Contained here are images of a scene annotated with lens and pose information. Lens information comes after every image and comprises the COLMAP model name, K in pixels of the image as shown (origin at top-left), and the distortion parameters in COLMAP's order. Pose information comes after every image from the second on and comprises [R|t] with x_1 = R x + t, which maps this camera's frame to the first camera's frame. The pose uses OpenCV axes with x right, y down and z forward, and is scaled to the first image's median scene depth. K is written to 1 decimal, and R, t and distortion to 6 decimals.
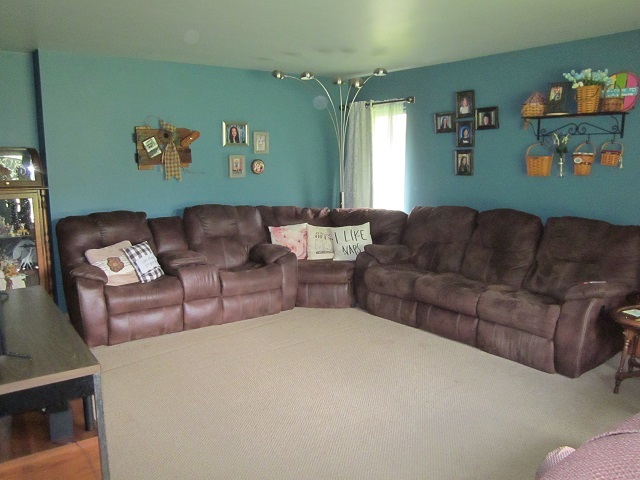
lens RADIAL K [[537.7, 0, 321.0], [0, 537.7, 237.6], [0, 0, 1]] dist [-0.013545, -0.002821]
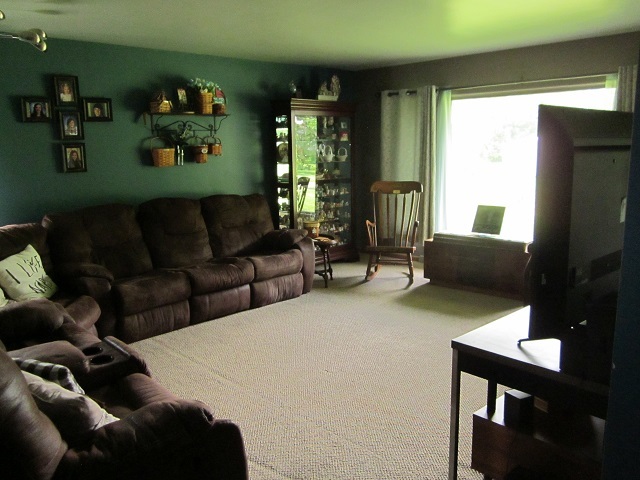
lens RADIAL K [[537.7, 0, 320.6], [0, 537.7, 241.4], [0, 0, 1]] dist [-0.013545, -0.002821]
pose [[-0.117680, -0.183636, 0.975925, -0.687374], [0.156090, 0.967117, 0.200800, -0.124305], [-0.980708, 0.175962, -0.085147, 0.726005]]
